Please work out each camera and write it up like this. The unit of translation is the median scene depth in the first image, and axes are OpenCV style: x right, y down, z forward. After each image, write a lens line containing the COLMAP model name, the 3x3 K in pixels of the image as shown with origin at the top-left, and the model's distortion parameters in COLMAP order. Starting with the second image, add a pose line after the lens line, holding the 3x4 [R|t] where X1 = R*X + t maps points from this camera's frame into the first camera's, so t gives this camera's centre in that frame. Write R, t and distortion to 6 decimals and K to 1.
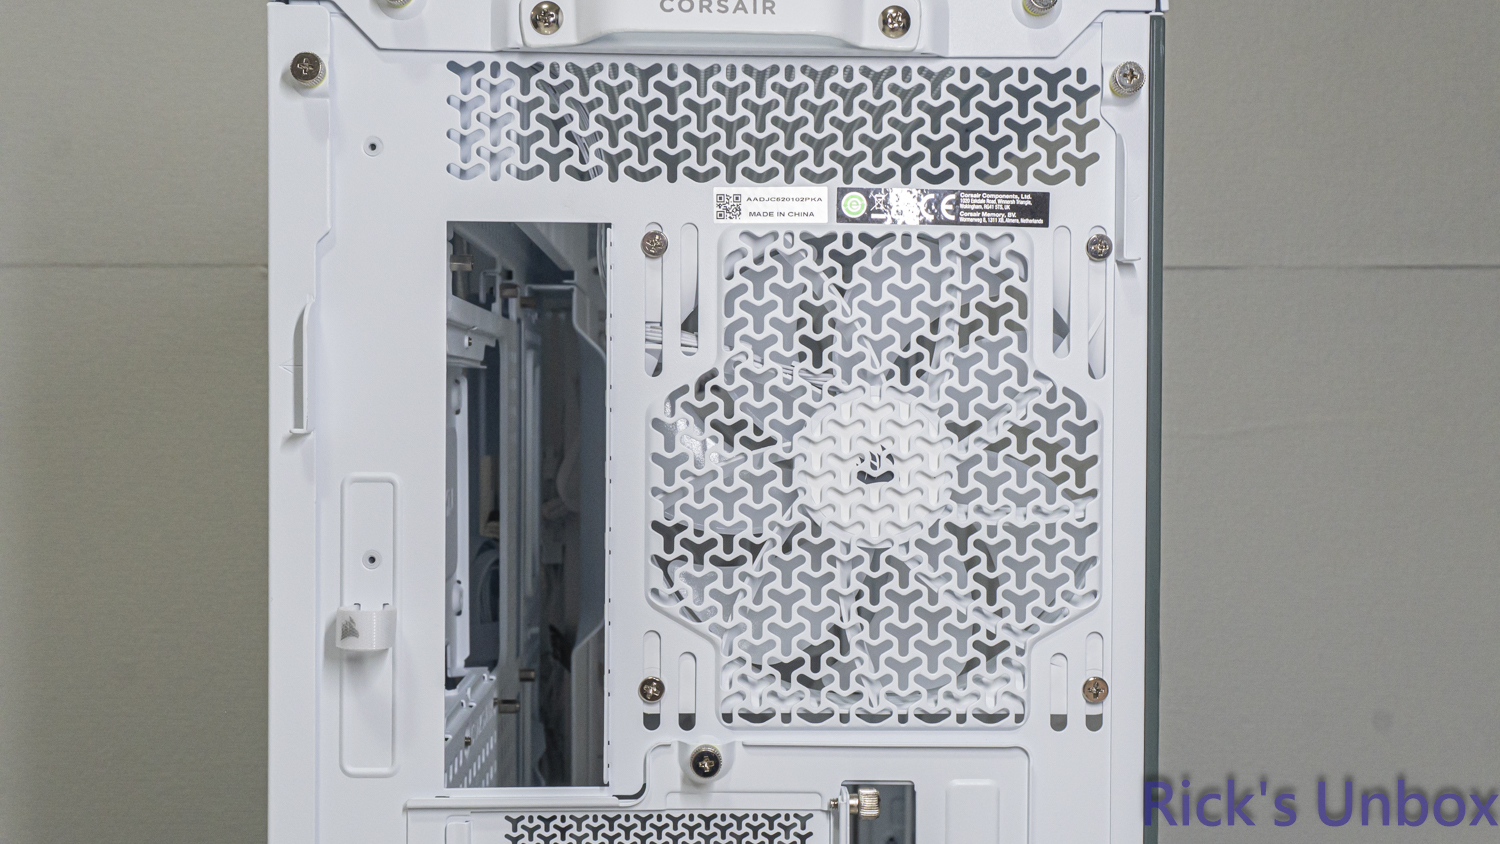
lens RADIAL K [[1659.9, 0, 756.1], [0, 1659.9, 415.1], [0, 0, 1]] dist [0.011561, 0.000000]
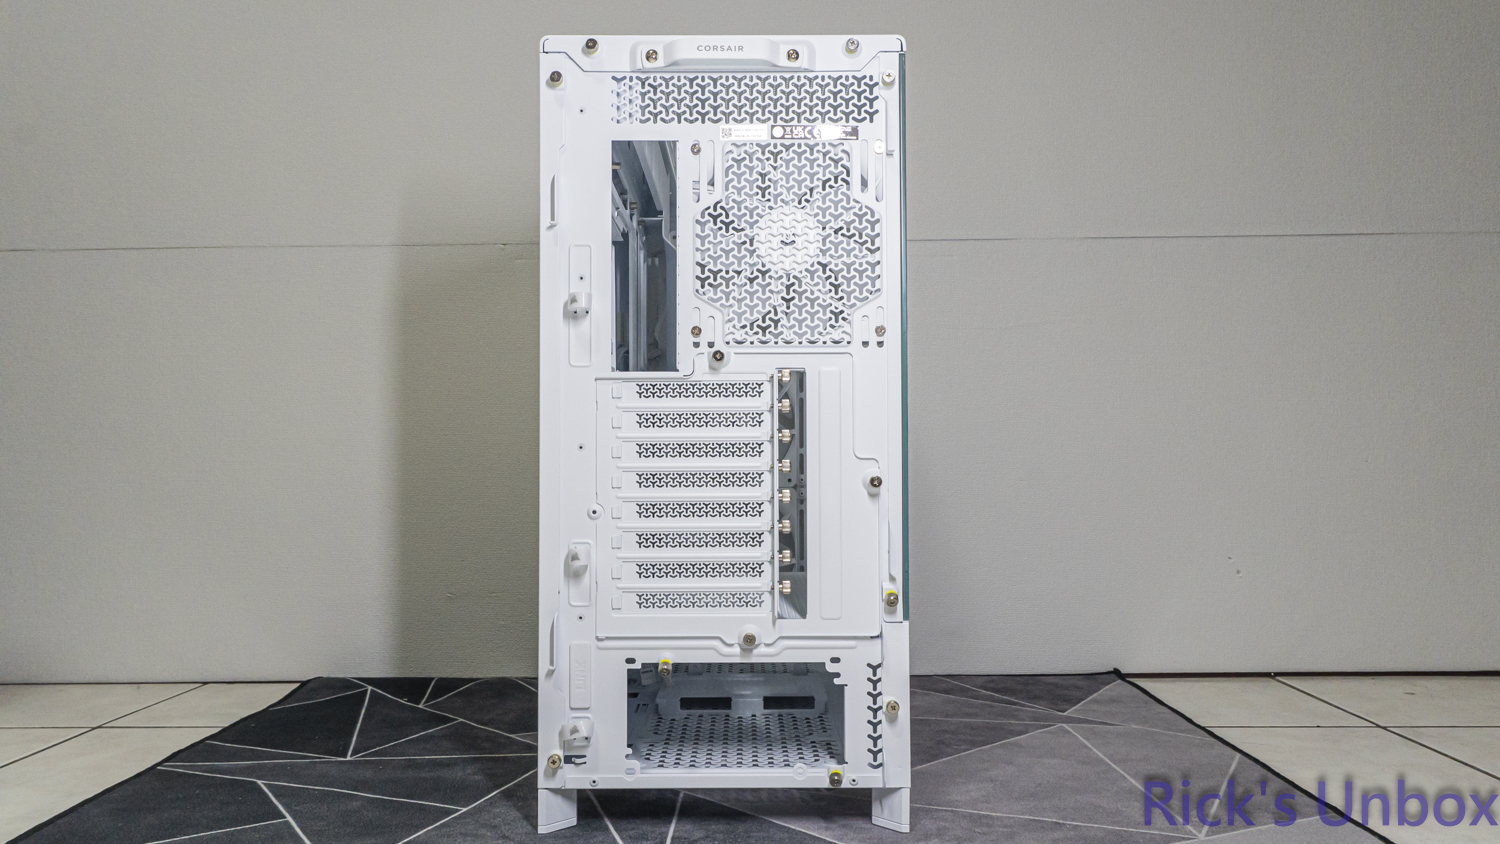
lens RADIAL K [[1159.9, 0, 753.2], [0, 1159.9, 423.2], [0, 0, 1]] dist [-0.000937, -0.024651]
pose [[0.999509, -0.009764, -0.029775, 0.069284], [0.008556, 0.999146, -0.040428, 0.368861], [0.030144, 0.040154, 0.998739, -0.682378]]
